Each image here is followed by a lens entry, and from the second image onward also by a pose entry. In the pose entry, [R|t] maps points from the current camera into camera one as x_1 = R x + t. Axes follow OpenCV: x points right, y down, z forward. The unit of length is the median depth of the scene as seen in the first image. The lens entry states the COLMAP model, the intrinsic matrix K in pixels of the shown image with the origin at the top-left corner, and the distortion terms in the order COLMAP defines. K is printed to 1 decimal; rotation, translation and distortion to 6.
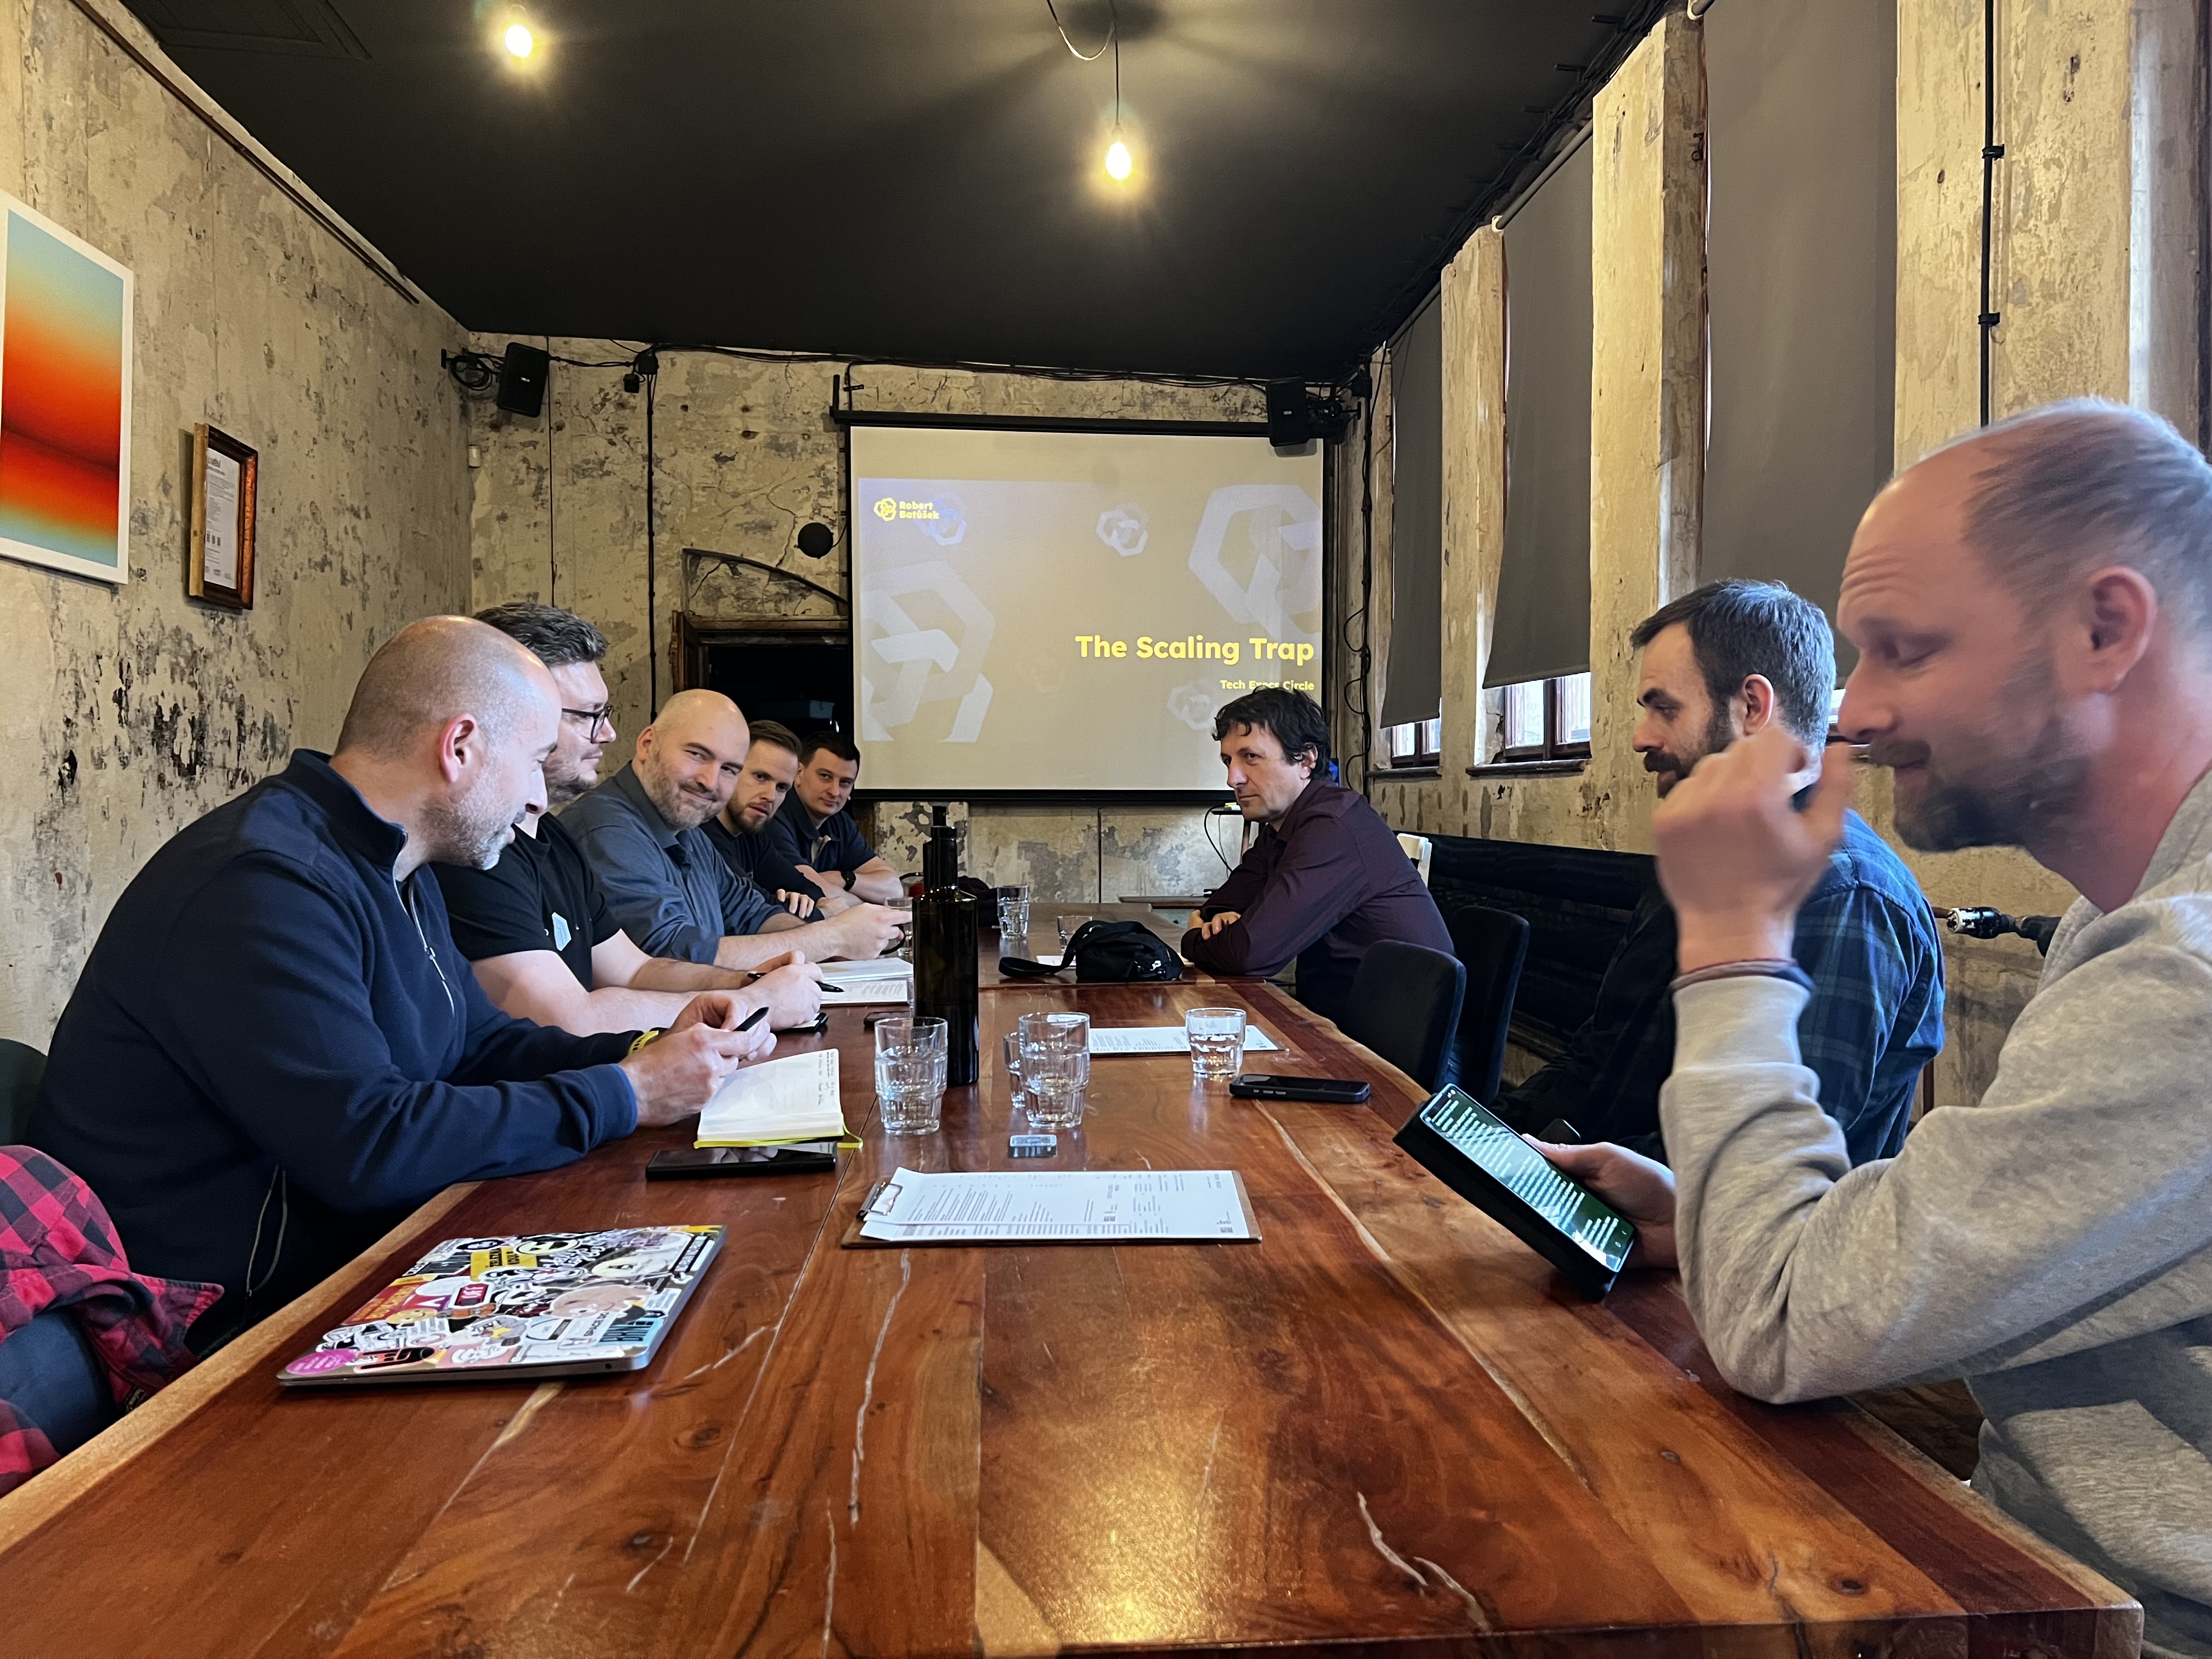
lens RADIAL K [[1660.1, 0, 1118.5], [0, 1660.1, 838.8], [0, 0, 1]] dist [0.052097, -0.055984]
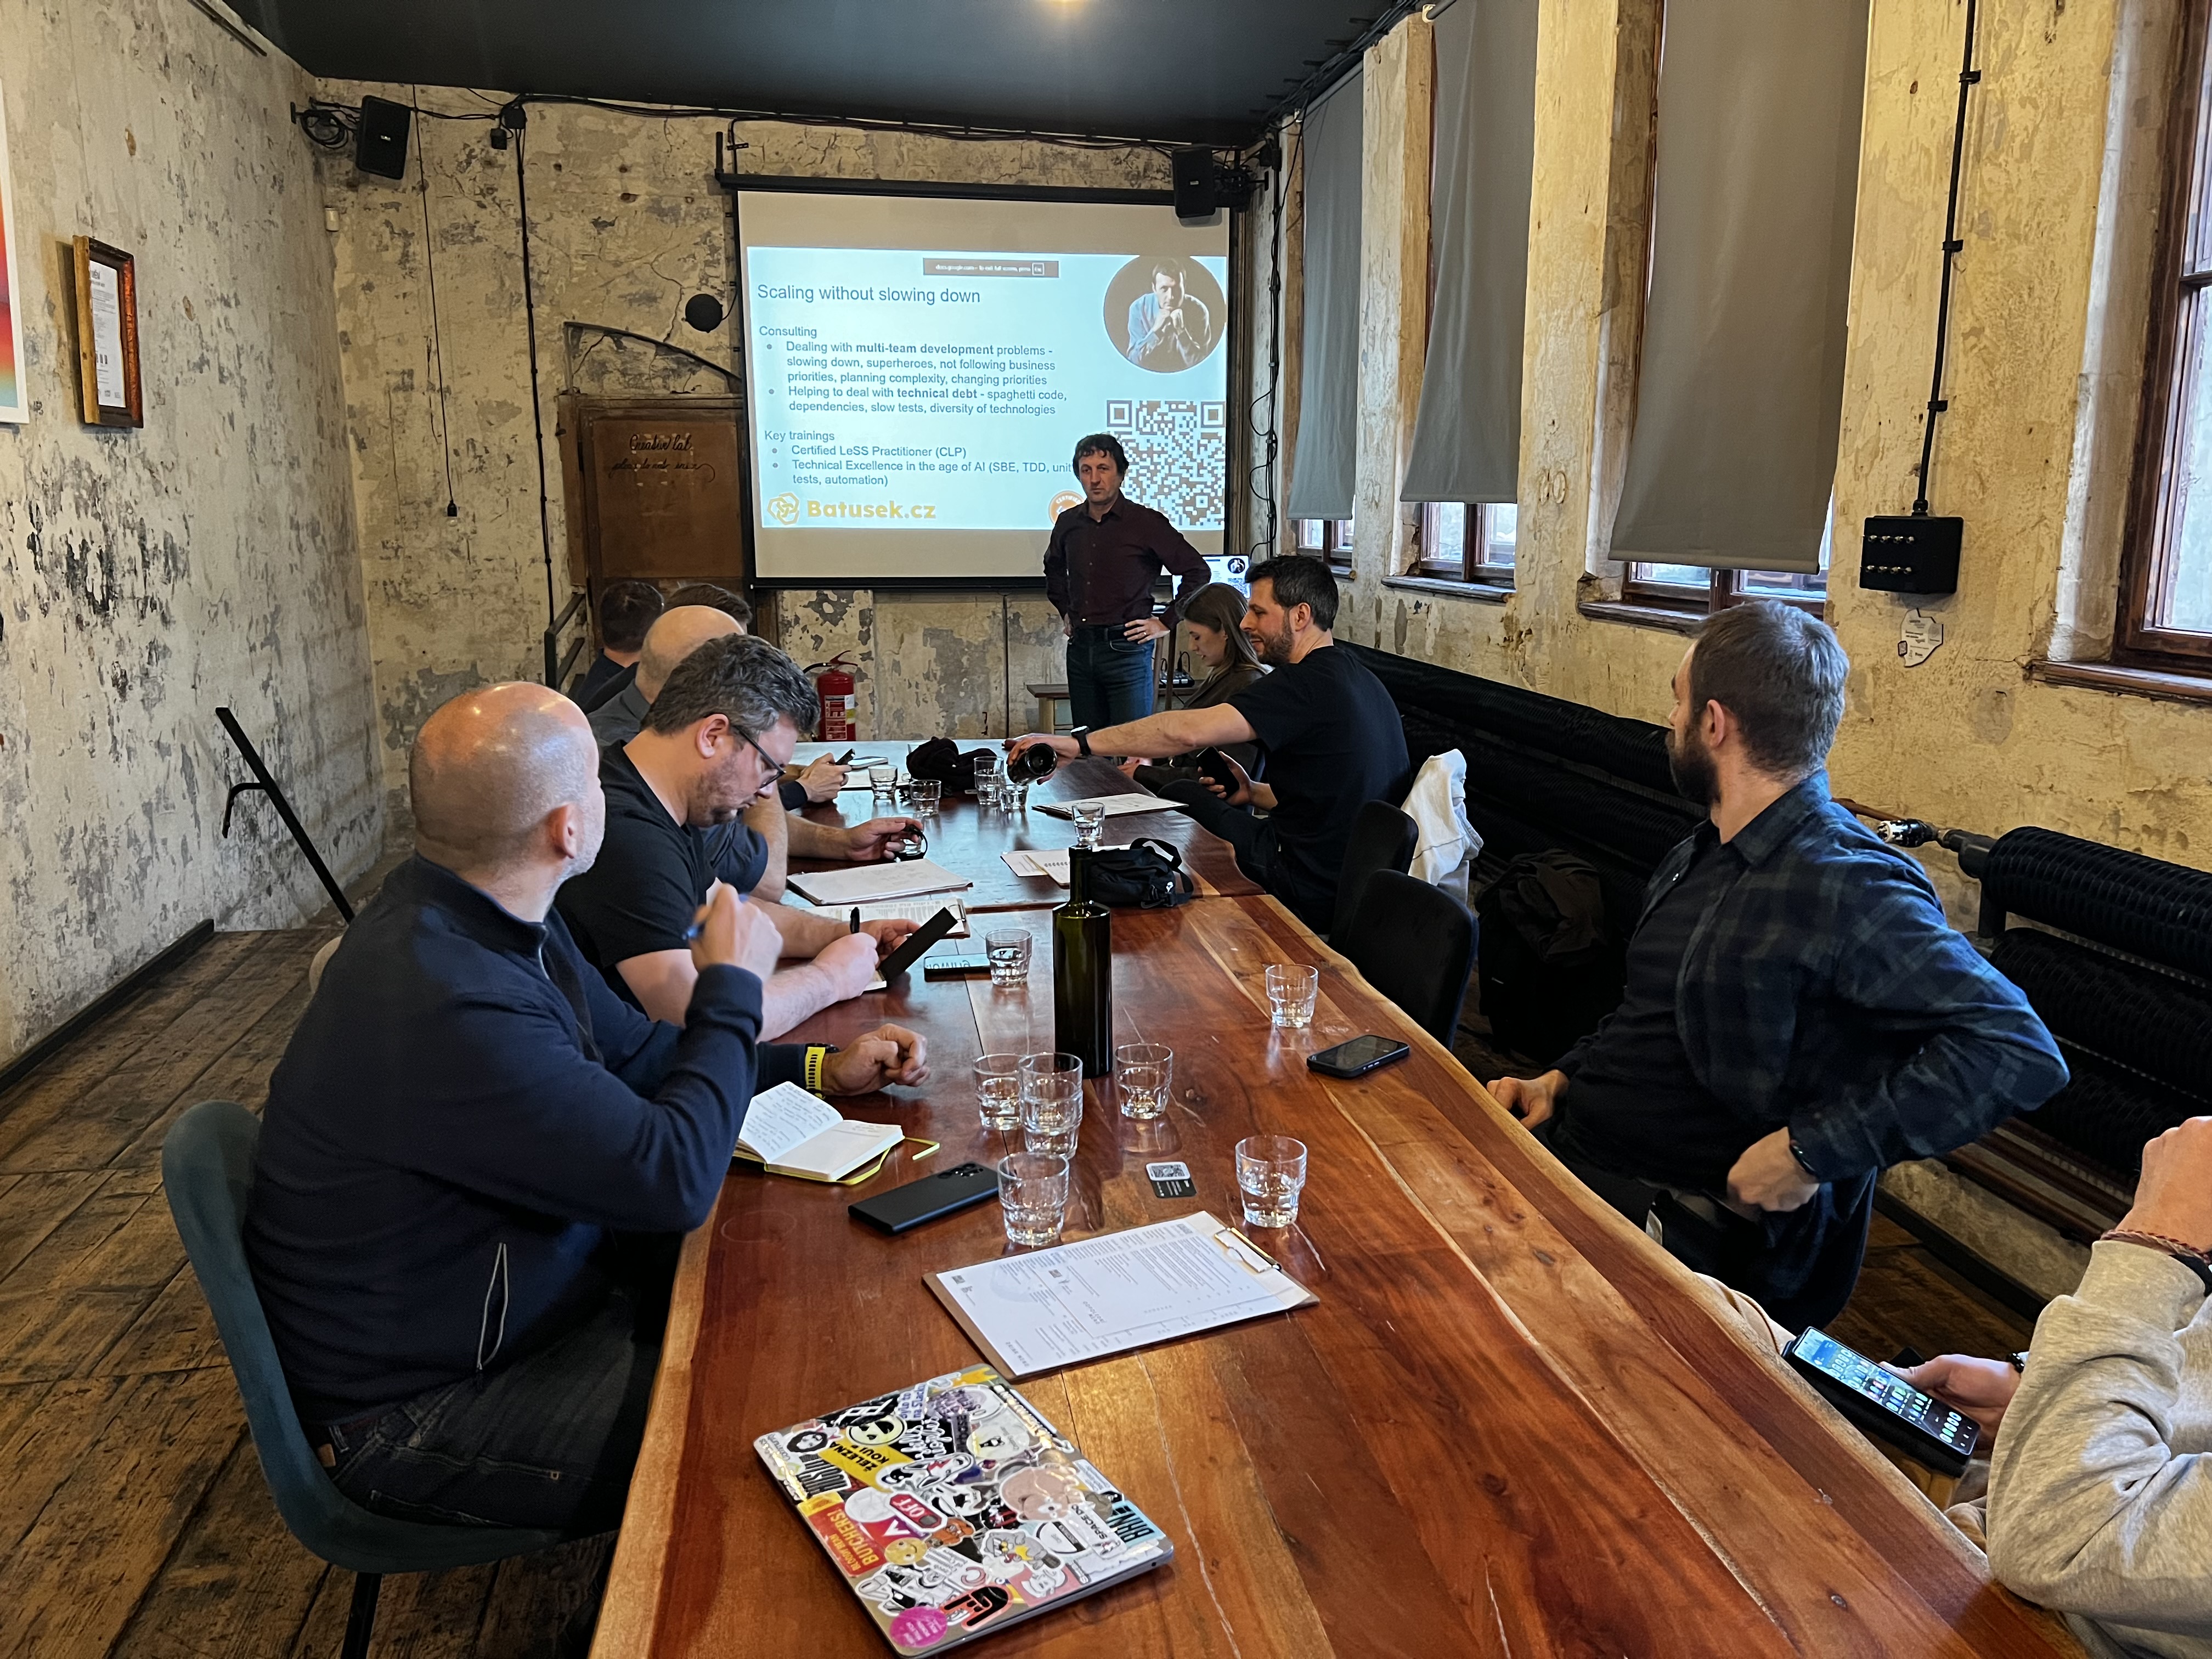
lens RADIAL K [[1660.1, 0, 1100.0], [0, 1660.1, 832.4], [0, 0, 1]] dist [0.052097, -0.055984]
pose [[0.996780, -0.017523, 0.078248, -0.049429], [0.004063, 0.985615, 0.168956, -0.065262], [-0.080083, -0.168094, 0.982513, -0.022349]]
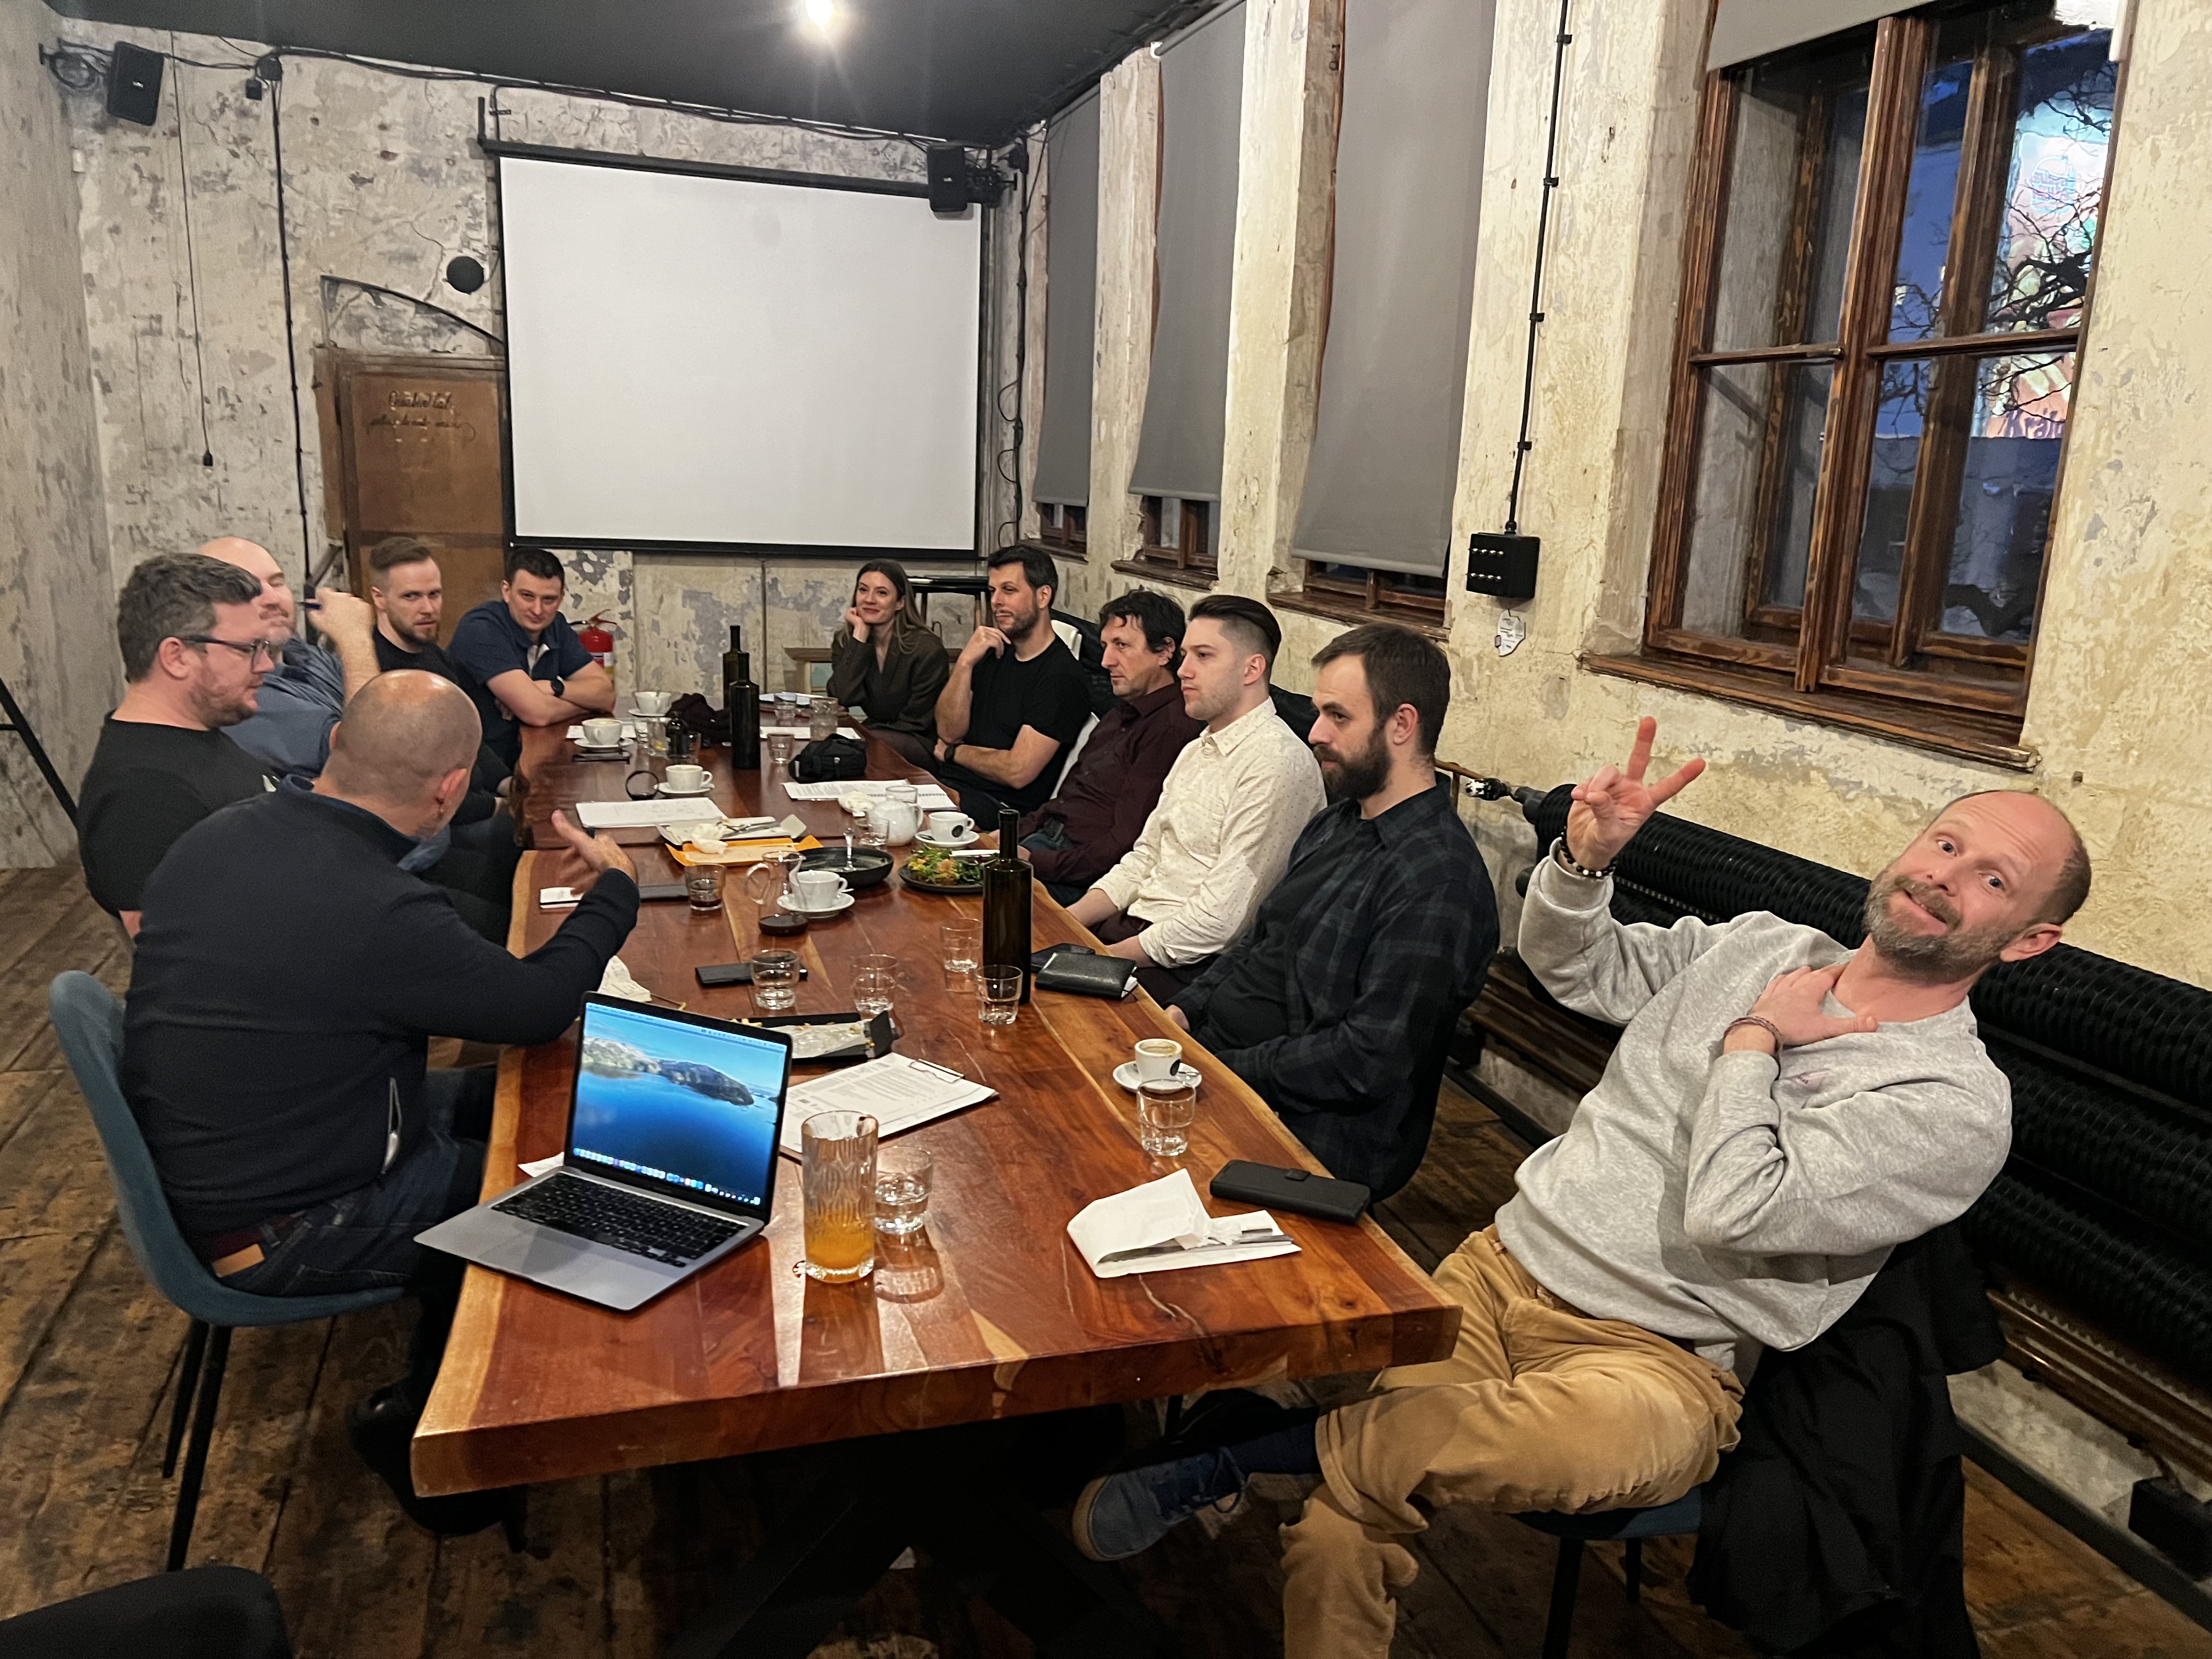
lens RADIAL K [[1660.1, 0, 1087.5], [0, 1660.1, 842.1], [0, 0, 1]] dist [0.052097, -0.055984]
pose [[0.977374, -0.007962, 0.211370, -0.049329], [-0.033514, 0.980839, 0.191916, -0.075085], [-0.208848, -0.194658, 0.958379, -0.124328]]
